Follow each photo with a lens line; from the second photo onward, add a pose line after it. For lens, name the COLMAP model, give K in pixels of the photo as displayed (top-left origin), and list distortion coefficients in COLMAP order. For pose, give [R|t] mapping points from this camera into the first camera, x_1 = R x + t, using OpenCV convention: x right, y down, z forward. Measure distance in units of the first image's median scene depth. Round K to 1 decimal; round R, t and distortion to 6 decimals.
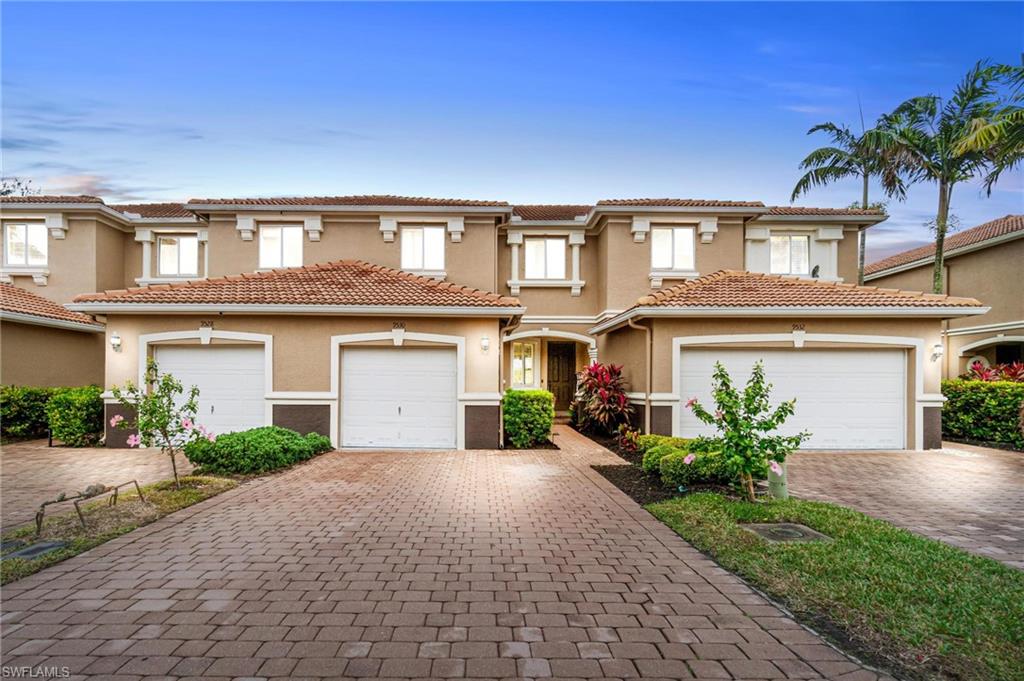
lens RADIAL K [[446.1, 0, 500.4], [0, 446.1, 386.2], [0, 0, 1]] dist [0.000380, 0.001776]
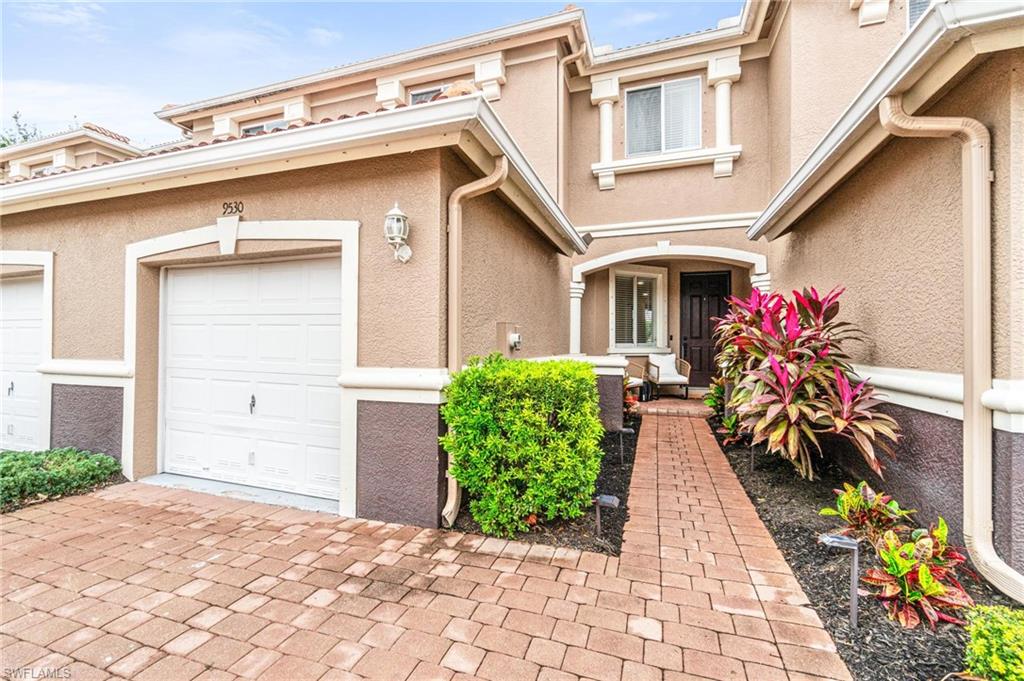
lens RADIAL K [[446.1, 0, 504.6], [0, 446.1, 336.4], [0, 0, 1]] dist [0.000380, 0.001776]
pose [[0.941989, -0.007398, -0.335564, 0.147582], [0.001467, 0.999838, -0.017923, -0.003615], [0.335642, 0.016391, 0.941847, 0.608492]]
